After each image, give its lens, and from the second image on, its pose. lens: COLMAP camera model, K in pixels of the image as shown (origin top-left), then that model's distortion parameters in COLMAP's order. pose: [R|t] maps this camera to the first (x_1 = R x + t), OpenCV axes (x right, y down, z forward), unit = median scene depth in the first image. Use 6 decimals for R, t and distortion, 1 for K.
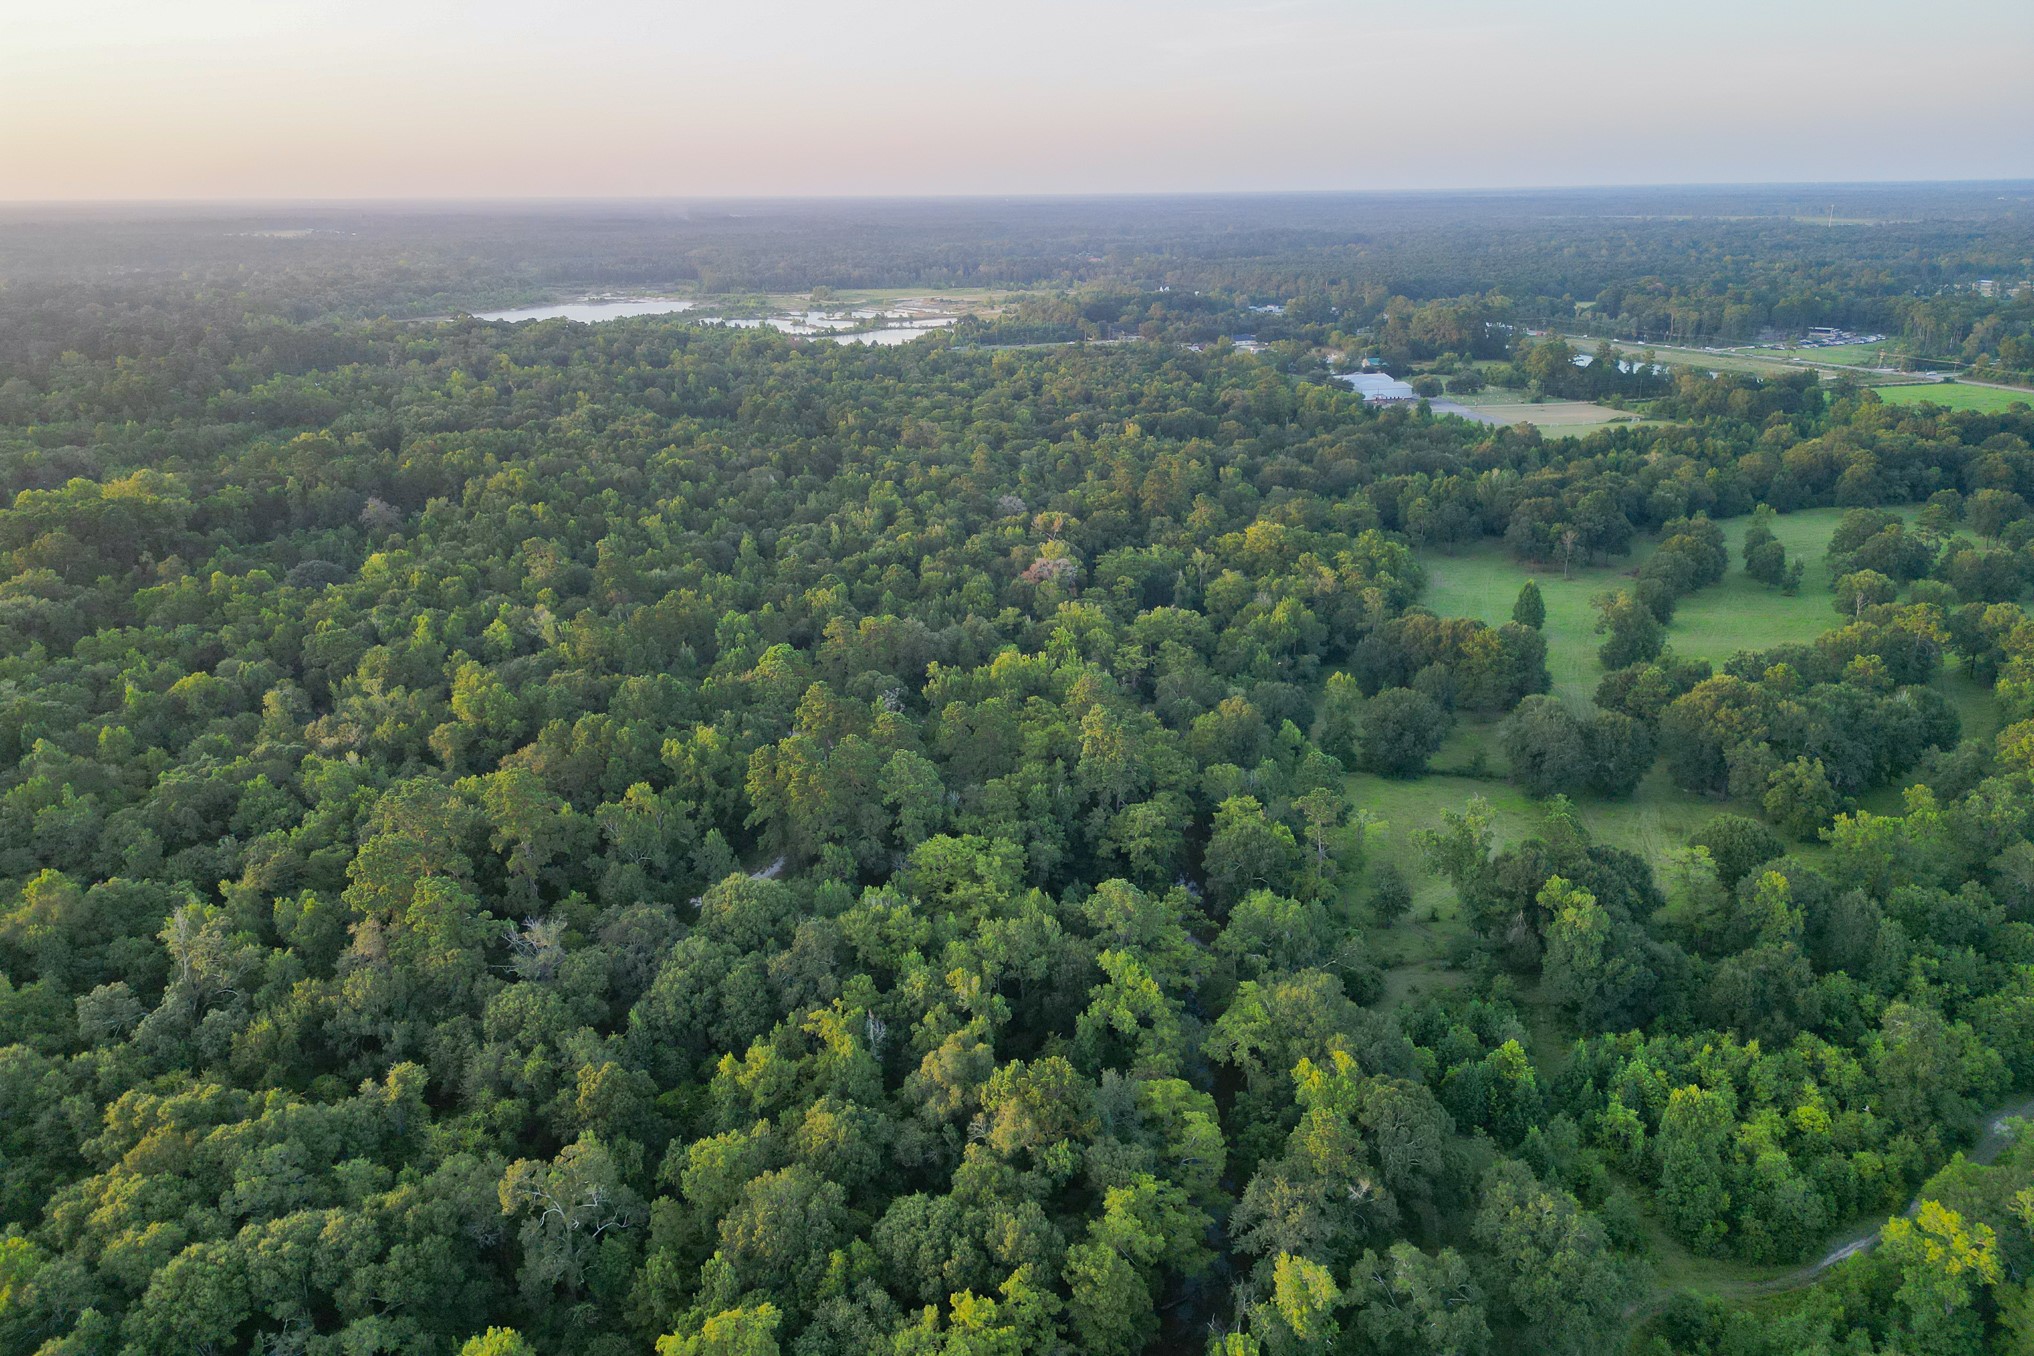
lens RADIAL K [[1414.2, 0, 1014.2], [0, 1414.2, 687.3], [0, 0, 1]] dist [0.078670, -0.076914]
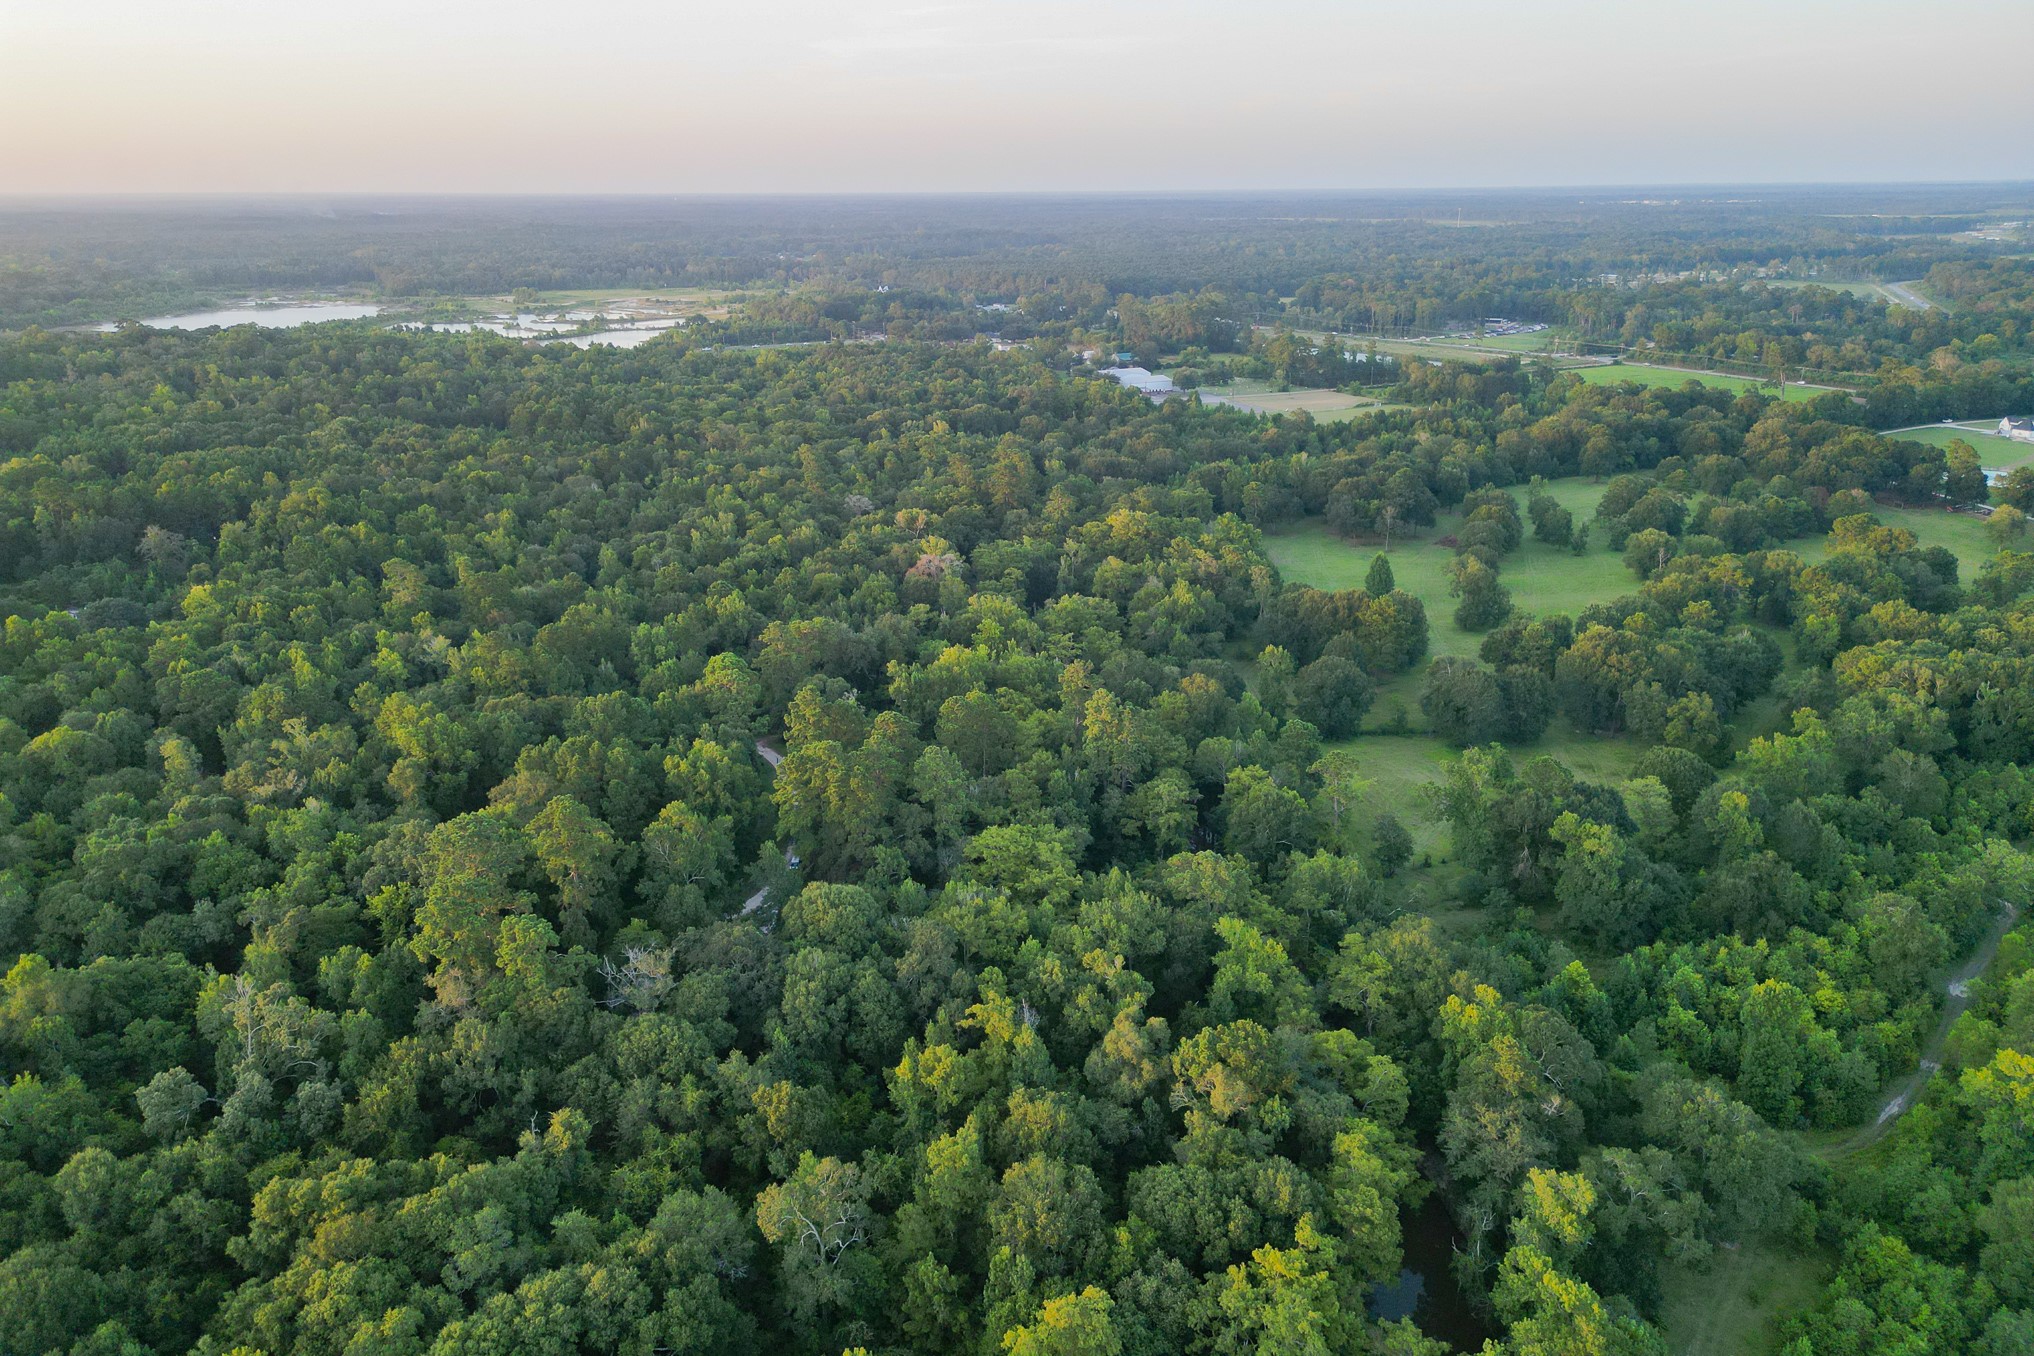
lens RADIAL K [[1414.2, 0, 1015.3], [0, 1414.2, 685.7], [0, 0, 1]] dist [0.078670, -0.076914]
pose [[0.975610, -0.069424, 0.208243, -0.216283], [0.069715, 0.997549, 0.005953, -0.000337], [-0.208146, 0.008710, 0.978059, 0.012619]]
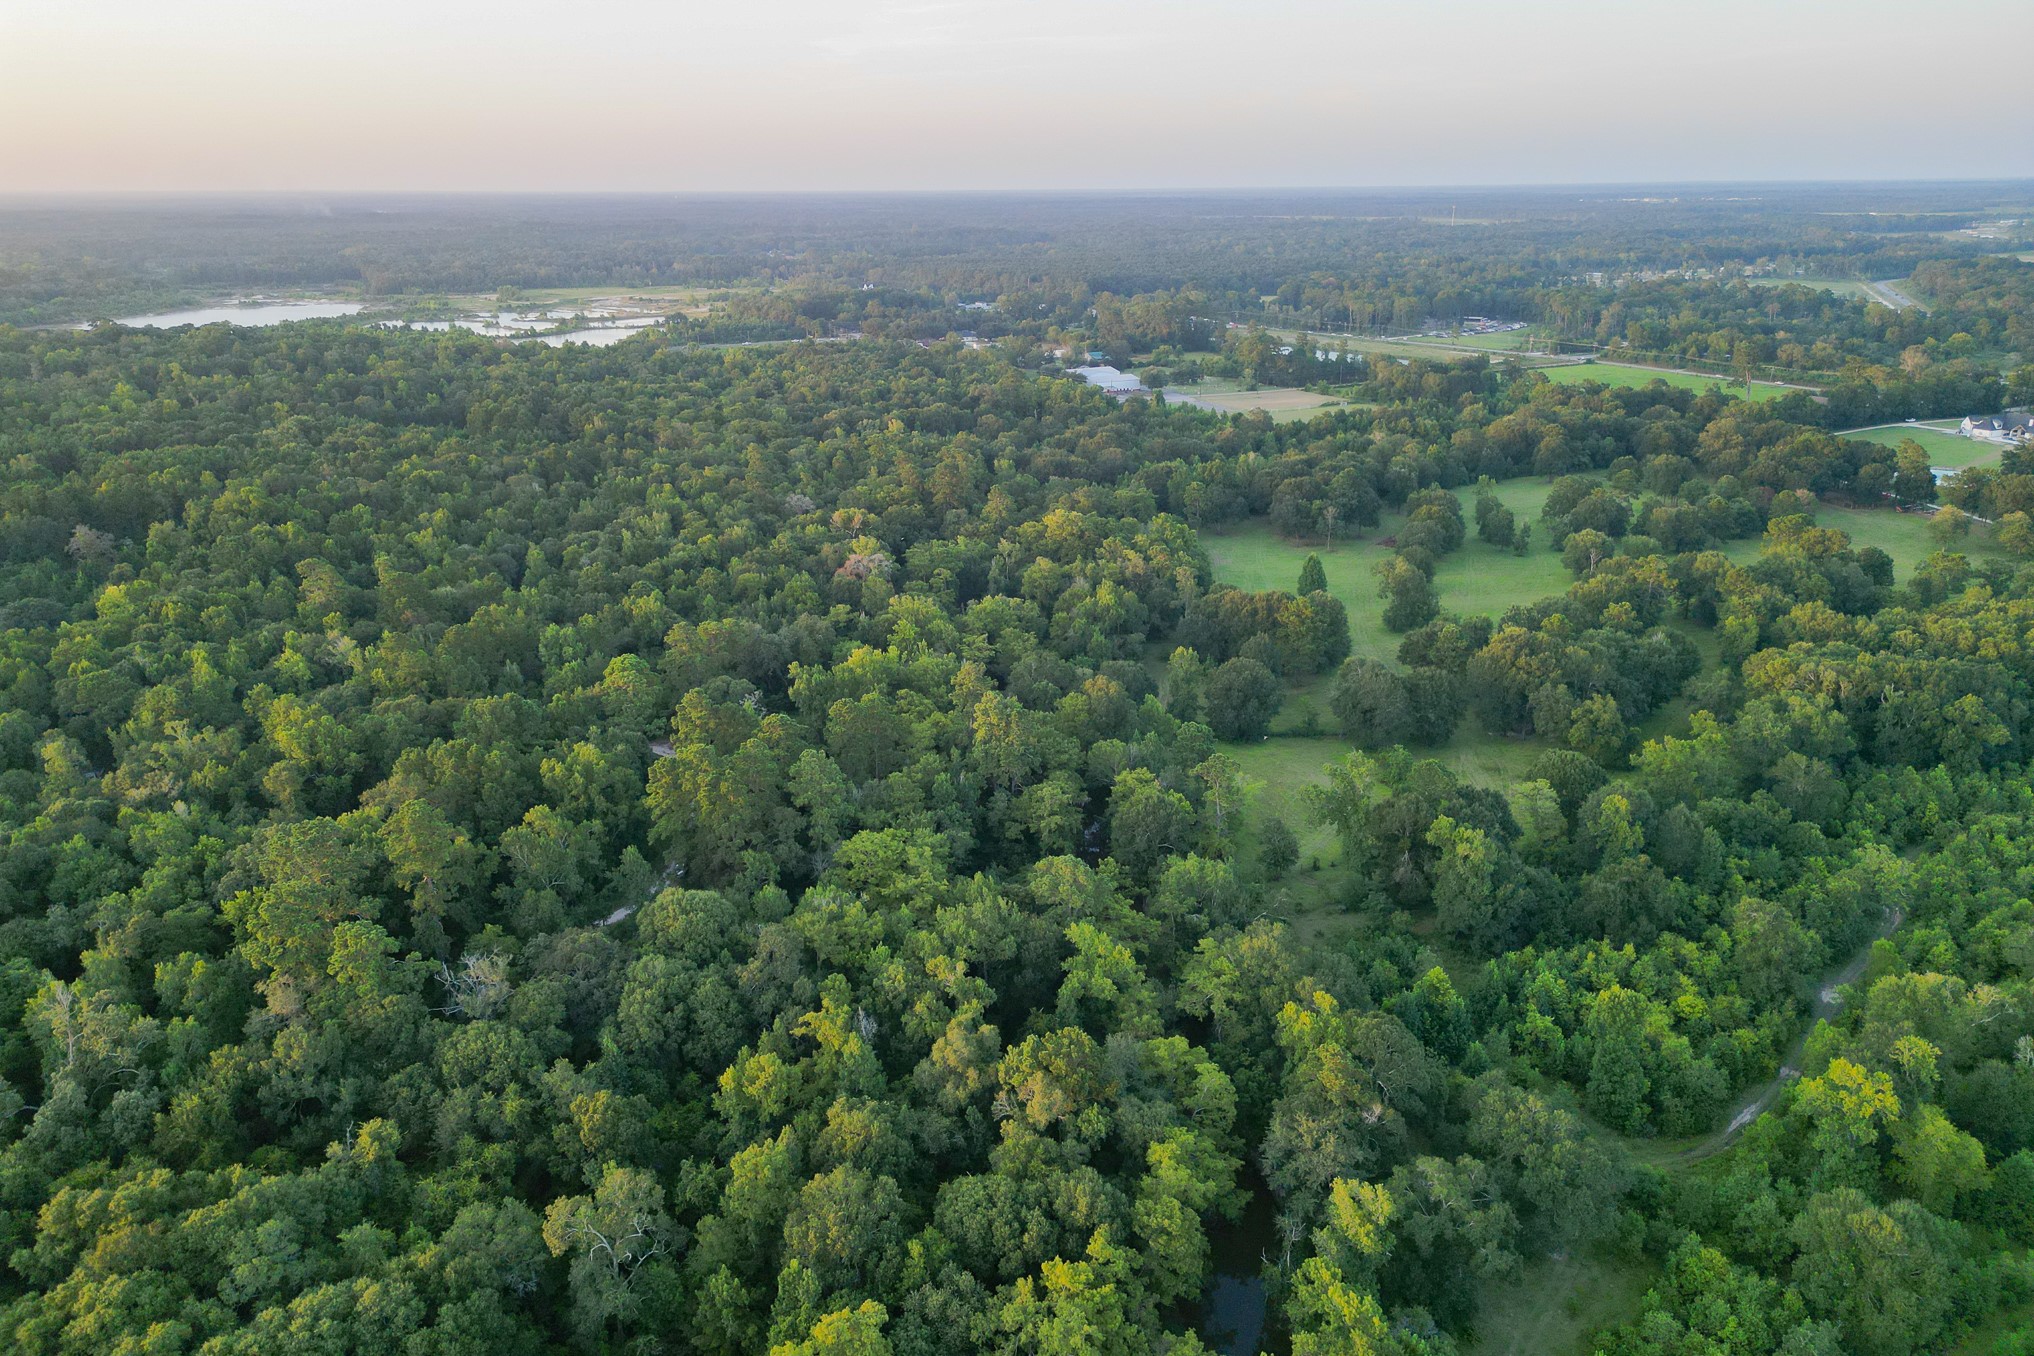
lens RADIAL K [[1414.2, 0, 1014.5], [0, 1414.2, 682.5], [0, 0, 1]] dist [0.078670, -0.076914]
pose [[0.976133, -0.068597, 0.206053, -0.133252], [0.069018, 0.997602, 0.005155, 0.001981], [-0.205913, 0.009189, 0.978527, 0.000763]]
